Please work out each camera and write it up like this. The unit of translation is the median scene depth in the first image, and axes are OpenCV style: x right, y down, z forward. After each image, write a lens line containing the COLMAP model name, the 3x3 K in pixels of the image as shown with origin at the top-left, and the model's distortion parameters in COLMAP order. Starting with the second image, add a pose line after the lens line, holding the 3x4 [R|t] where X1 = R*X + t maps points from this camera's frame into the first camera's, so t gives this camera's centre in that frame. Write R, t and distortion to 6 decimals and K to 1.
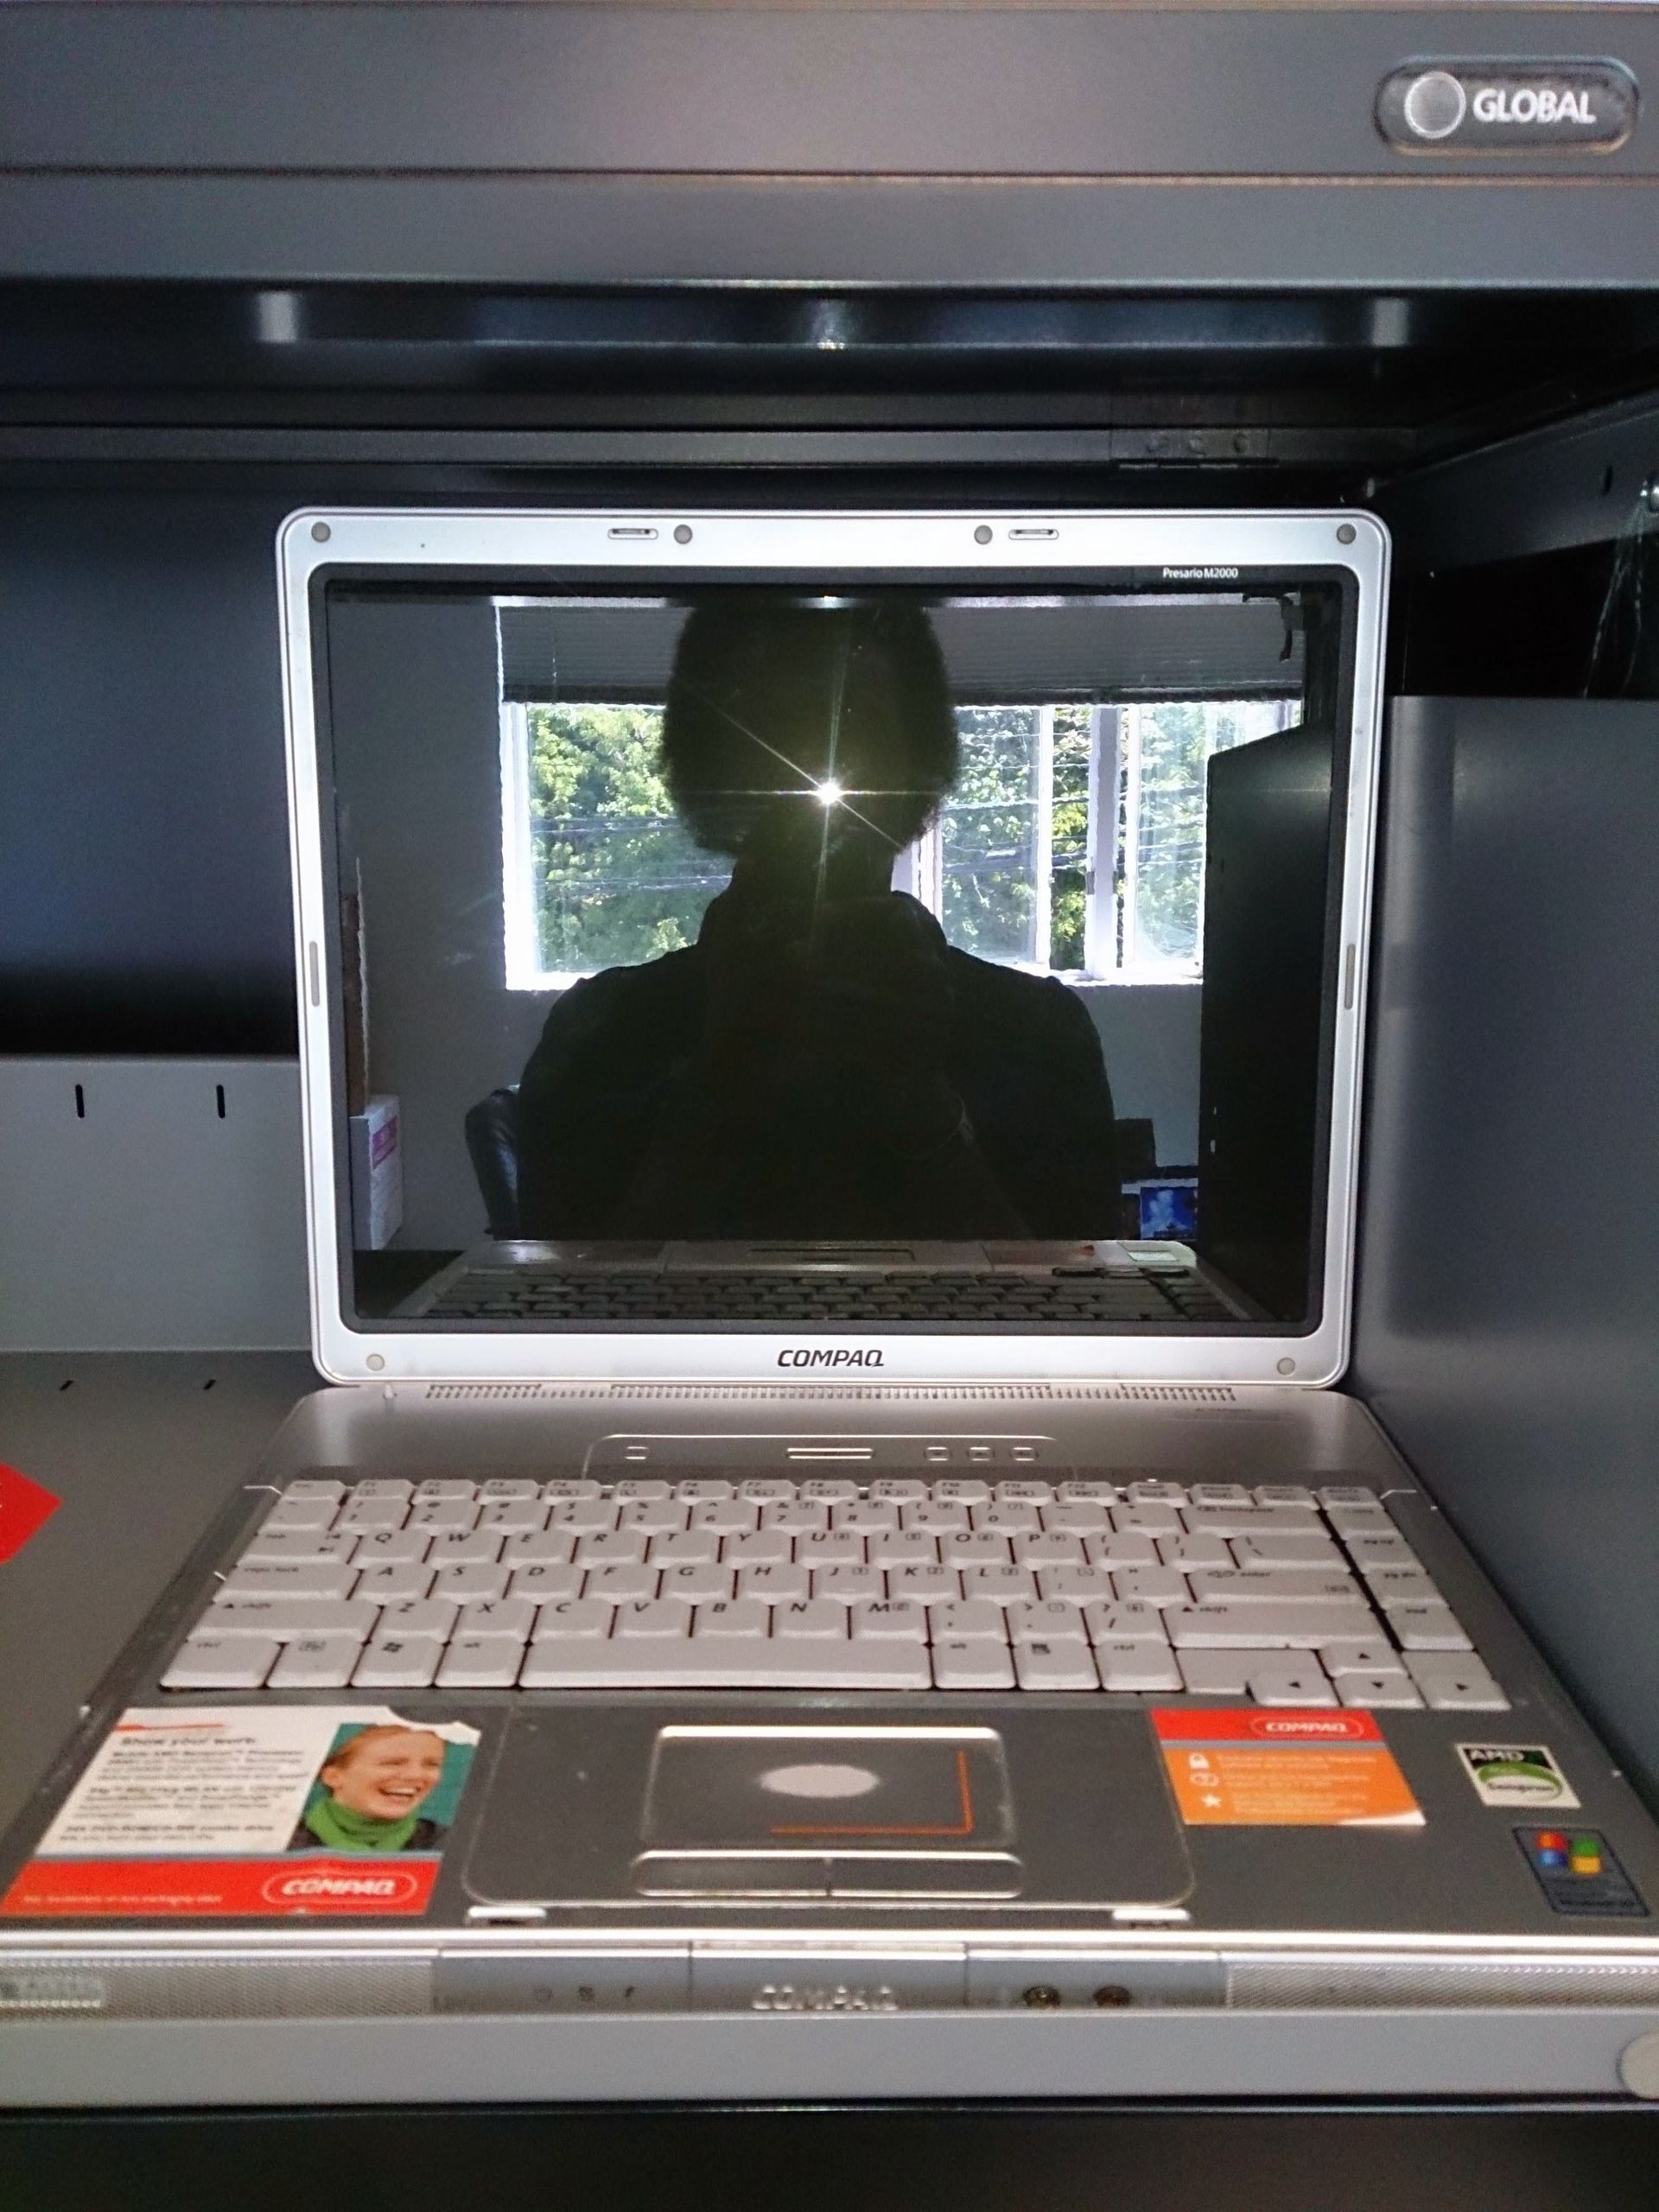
lens RADIAL K [[2054.9, 0, 829.5], [0, 2054.9, 1106.0], [0, 0, 1]] dist [0.069737, -0.066563]
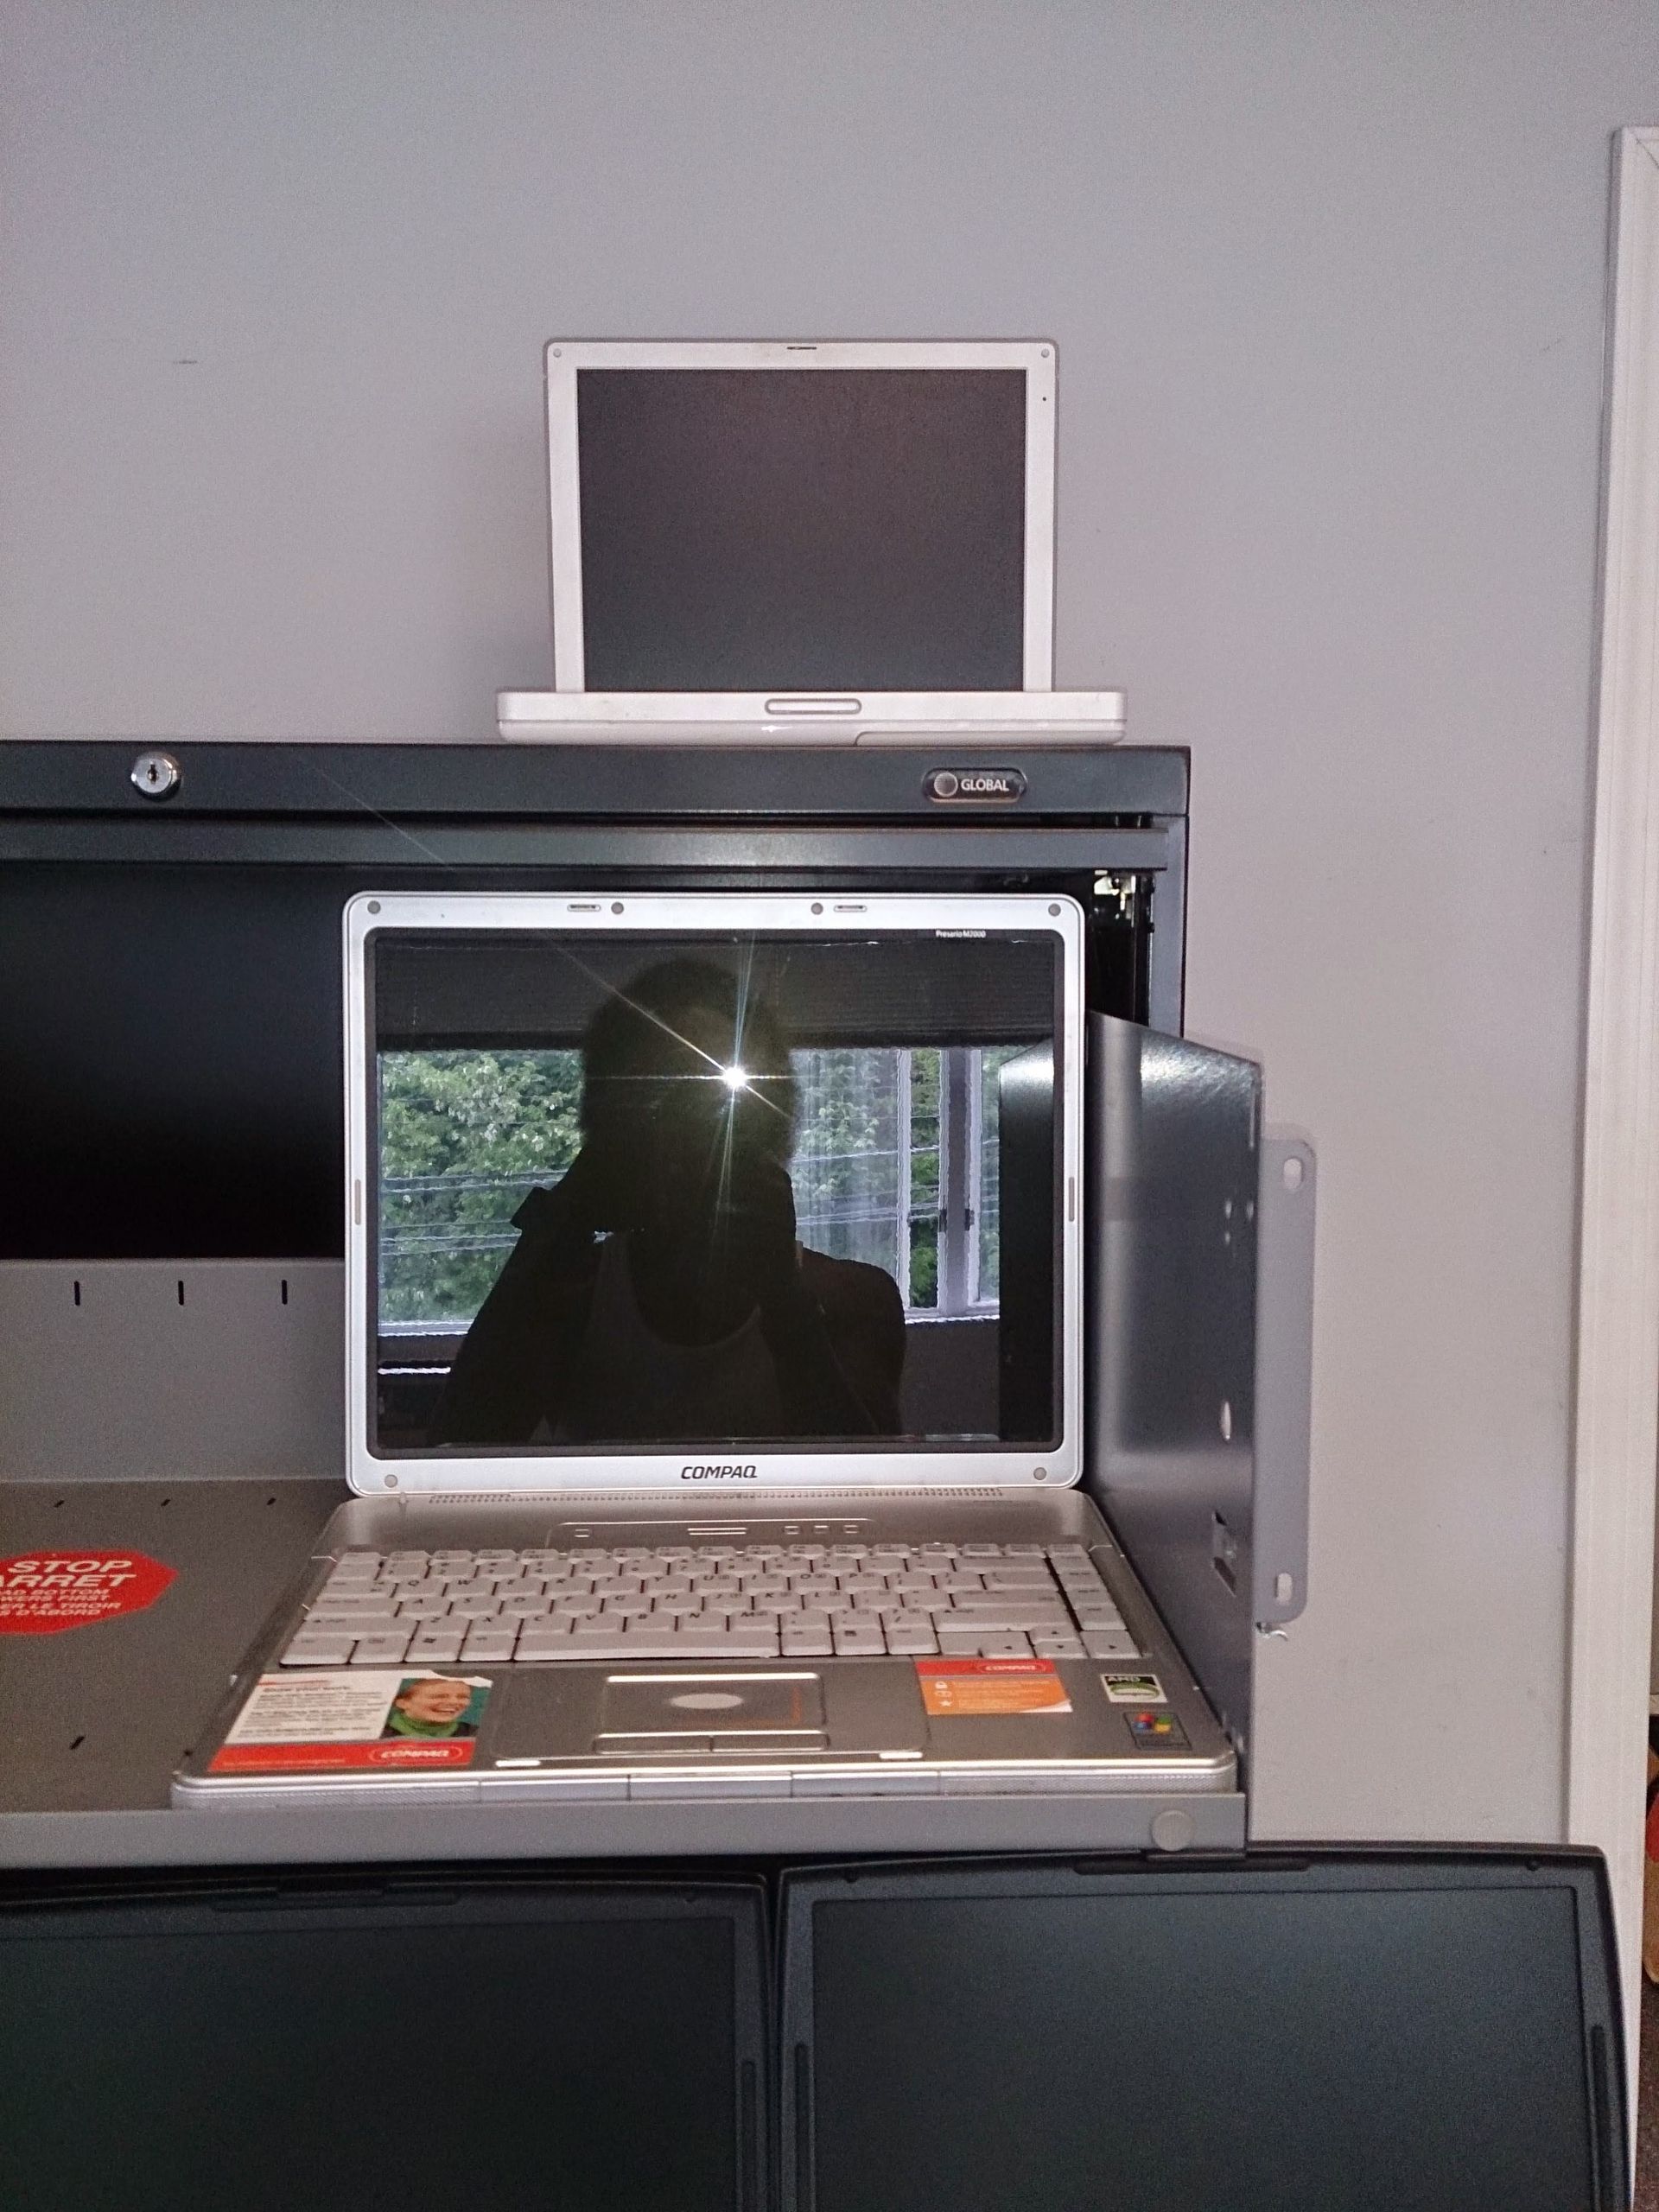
lens RADIAL K [[2054.9, 0, 829.5], [0, 2054.9, 1106.0], [0, 0, 1]] dist [0.069737, -0.066563]
pose [[0.998915, -0.004131, 0.046392, 0.015188], [0.009082, 0.994215, -0.107020, 0.032610], [-0.045681, 0.107325, 0.993174, -0.554356]]
